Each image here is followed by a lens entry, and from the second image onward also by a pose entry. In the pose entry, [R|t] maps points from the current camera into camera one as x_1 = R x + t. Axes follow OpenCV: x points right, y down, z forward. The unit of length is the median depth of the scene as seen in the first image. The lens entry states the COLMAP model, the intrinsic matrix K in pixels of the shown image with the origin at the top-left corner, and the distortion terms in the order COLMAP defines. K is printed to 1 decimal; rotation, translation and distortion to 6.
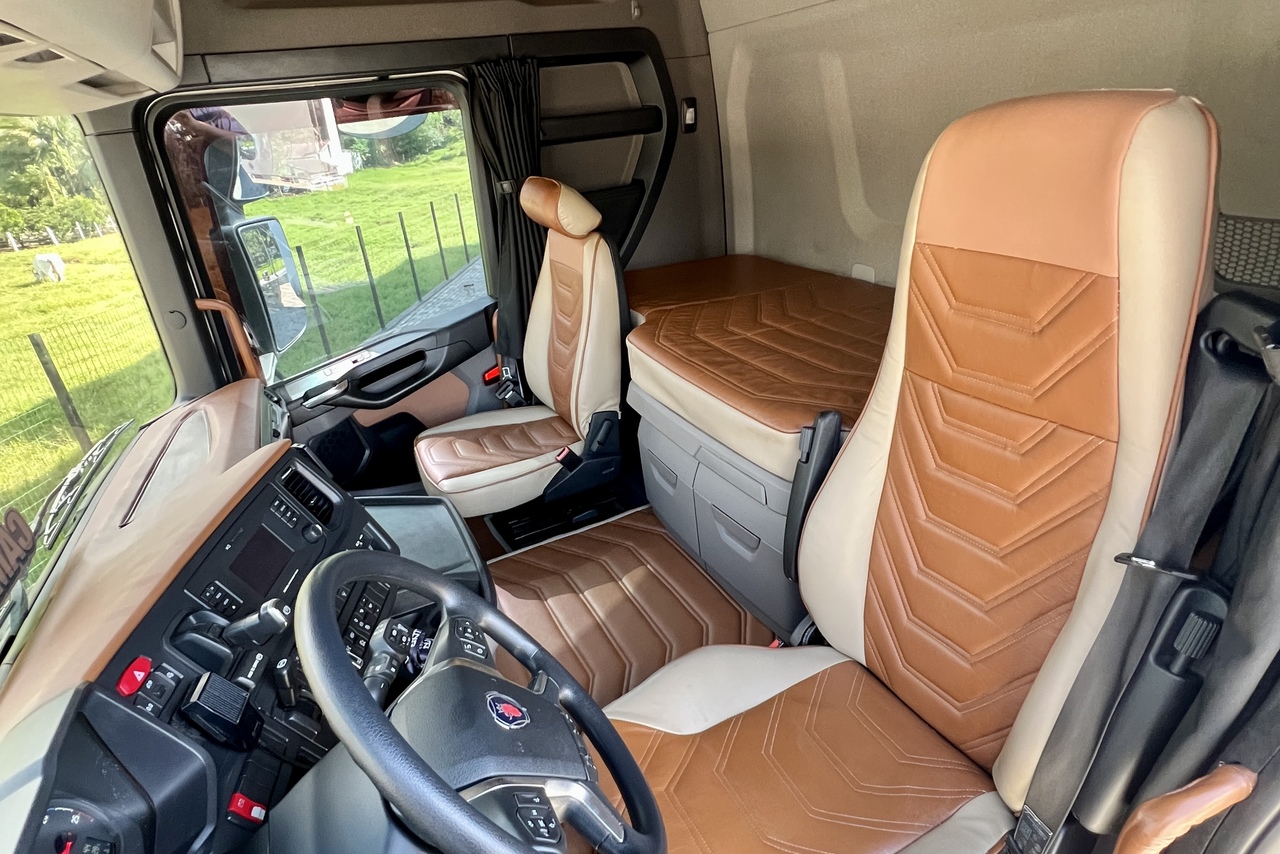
lens RADIAL K [[661.2, 0, 637.1], [0, 661.2, 427.1], [0, 0, 1]] dist [-0.004561, 0.000814]
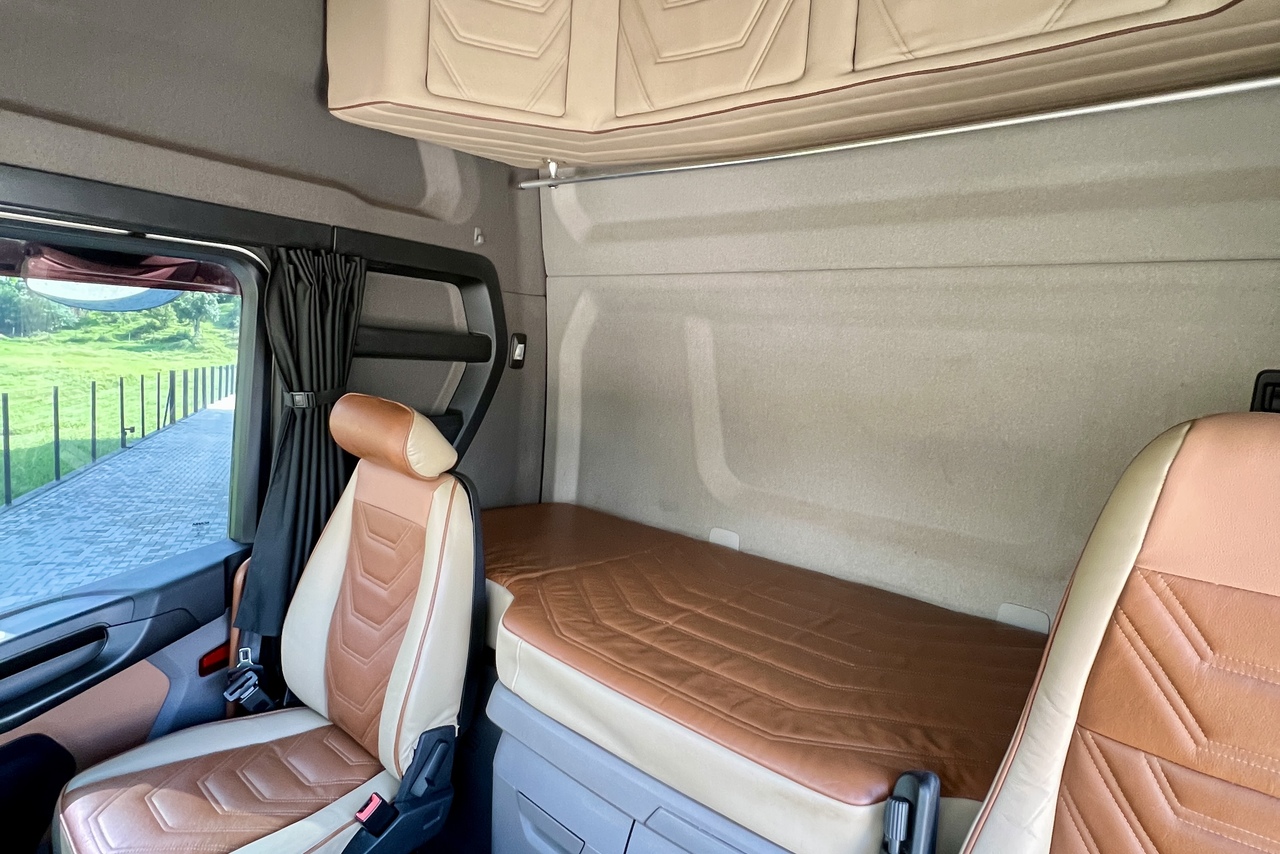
lens RADIAL K [[661.2, 0, 640.3], [0, 661.2, 432.5], [0, 0, 1]] dist [-0.004561, 0.000814]
pose [[0.898147, 0.111248, 0.425388, -0.168564], [0.033980, 0.947009, -0.319406, -0.079704], [-0.438379, 0.301328, 0.846773, 0.218352]]
